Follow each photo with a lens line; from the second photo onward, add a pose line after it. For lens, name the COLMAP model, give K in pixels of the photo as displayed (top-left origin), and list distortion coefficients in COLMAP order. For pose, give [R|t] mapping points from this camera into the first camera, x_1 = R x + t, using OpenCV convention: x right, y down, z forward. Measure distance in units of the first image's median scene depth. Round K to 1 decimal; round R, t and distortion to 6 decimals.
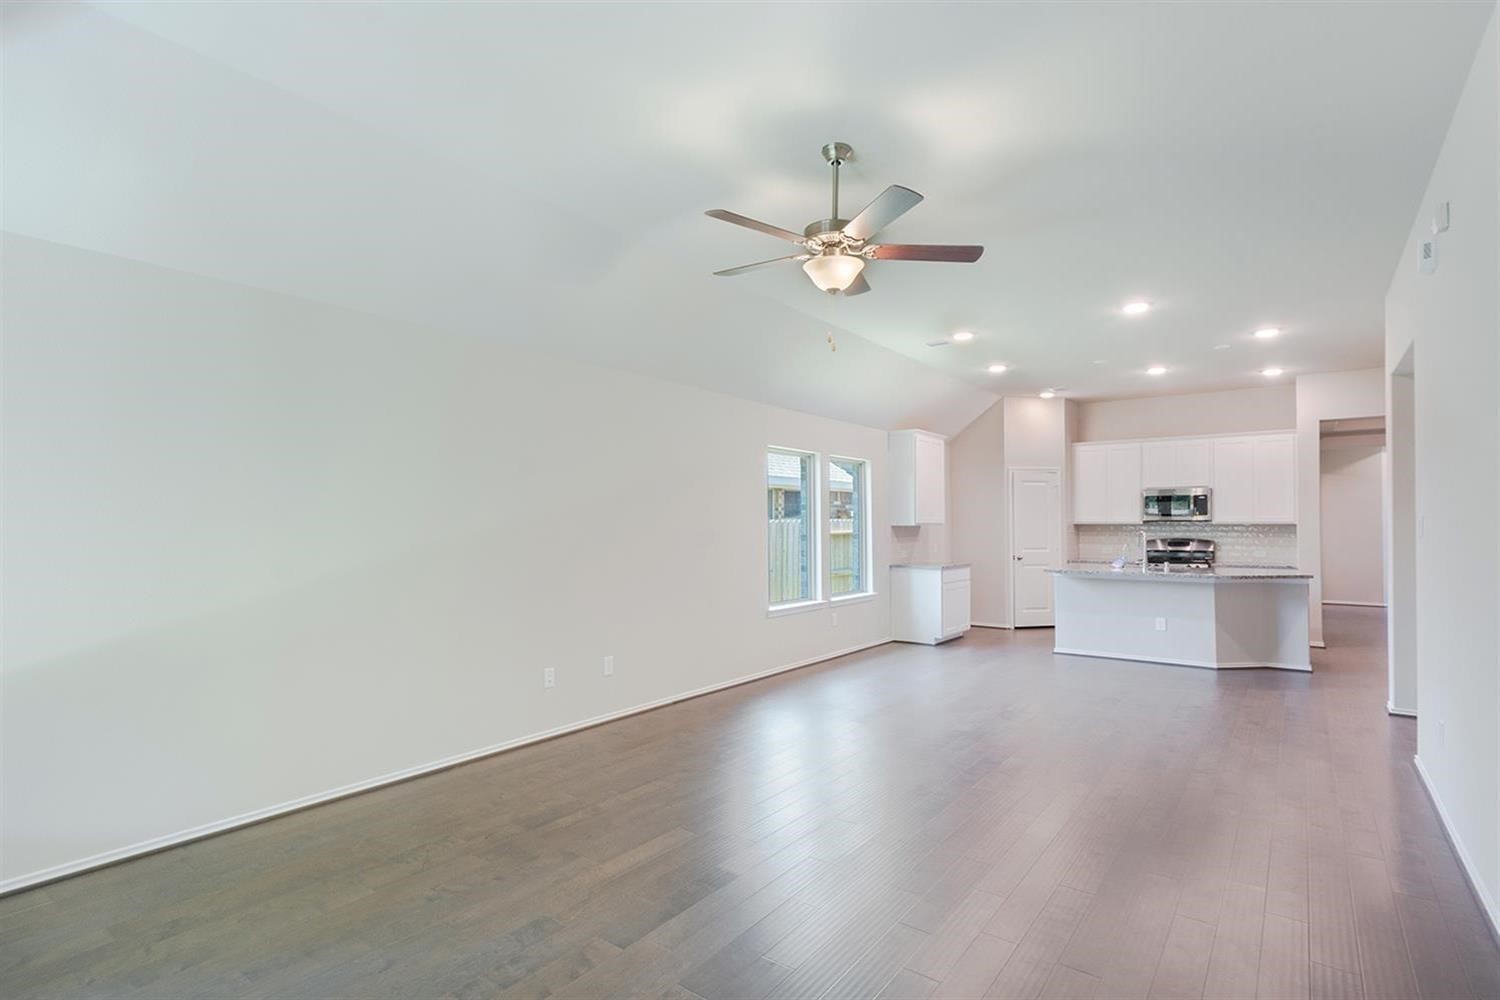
lens RADIAL K [[747.5, 0, 746.3], [0, 747.5, 511.0], [0, 0, 1]] dist [0.014661, -0.003090]
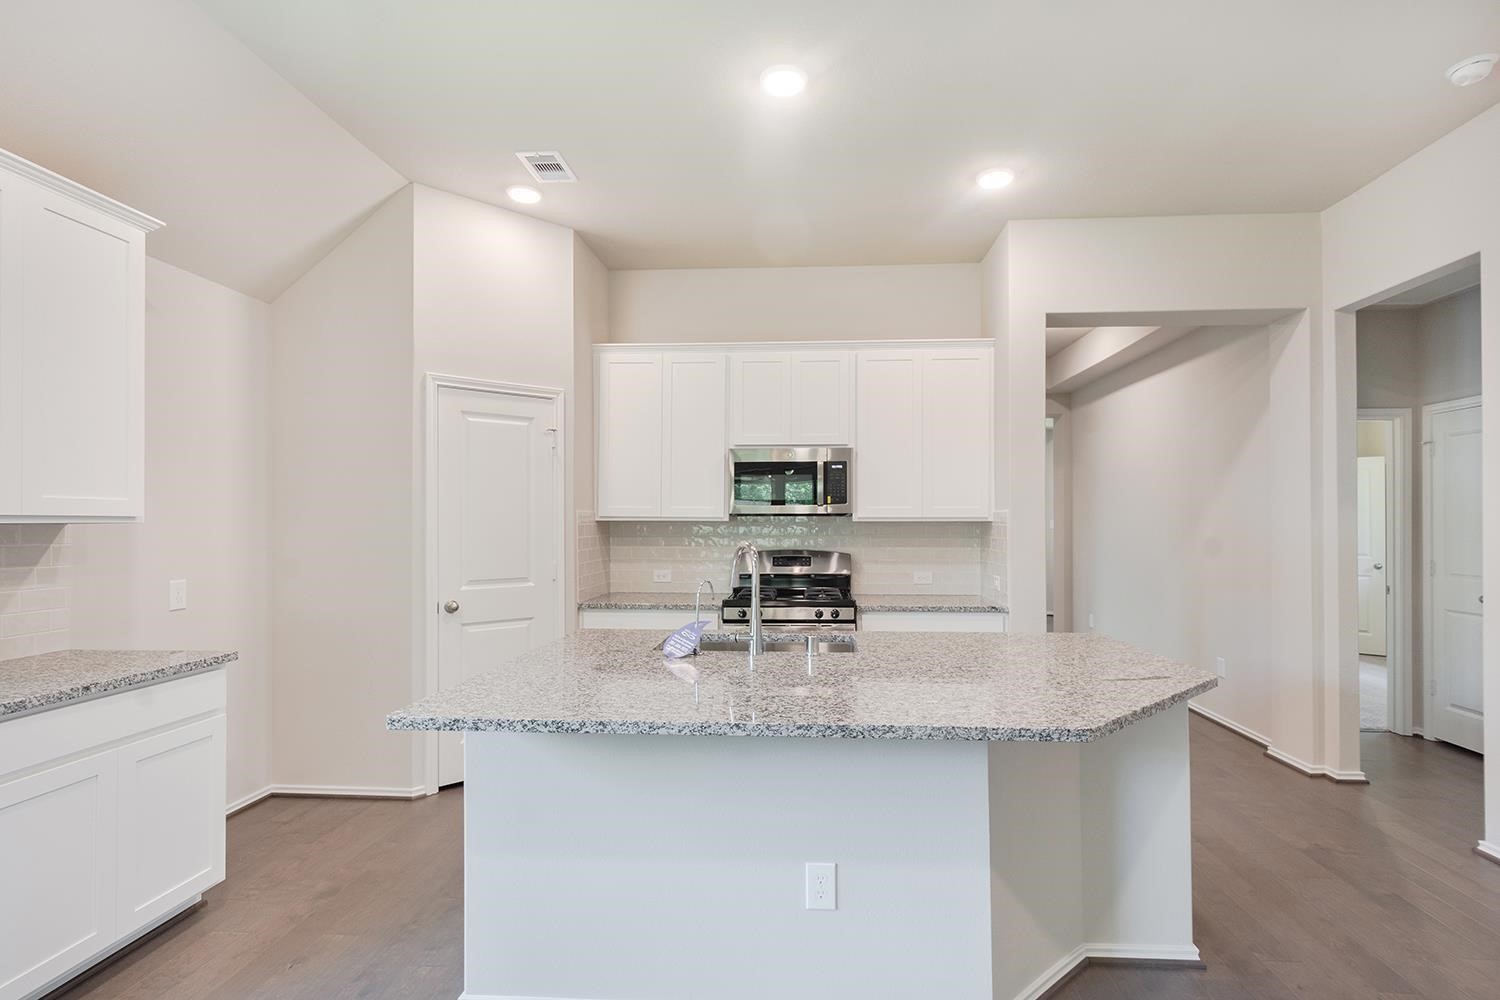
lens RADIAL K [[747.5, 0, 768.6], [0, 747.5, 510.4], [0, 0, 1]] dist [0.014661, -0.003090]
pose [[0.837417, 0.008688, 0.546496, 0.297818], [-0.011285, 0.999935, 0.001397, 0.009784], [-0.546449, -0.007337, 0.837461, 0.604278]]
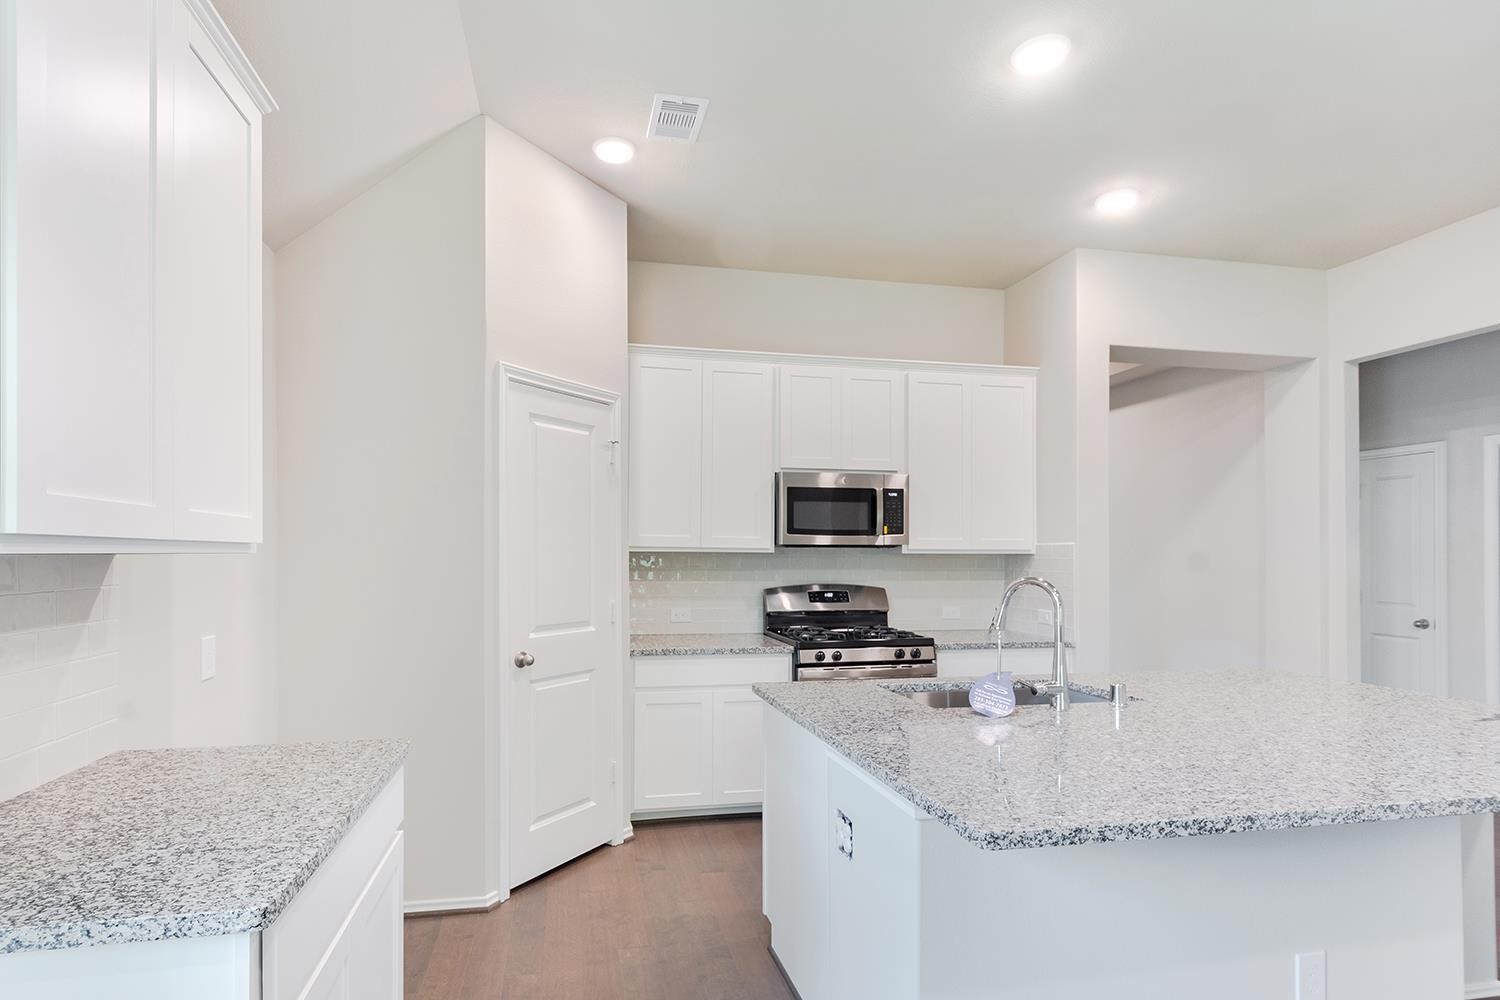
lens RADIAL K [[747.5, 0, 711.2], [0, 747.5, 549.6], [0, 0, 1]] dist [0.014661, -0.003090]
pose [[0.669142, 0.007118, 0.743100, 0.193228], [-0.017433, 0.999829, 0.006121, 0.013793], [-0.742930, -0.017050, 0.669152, 0.761666]]
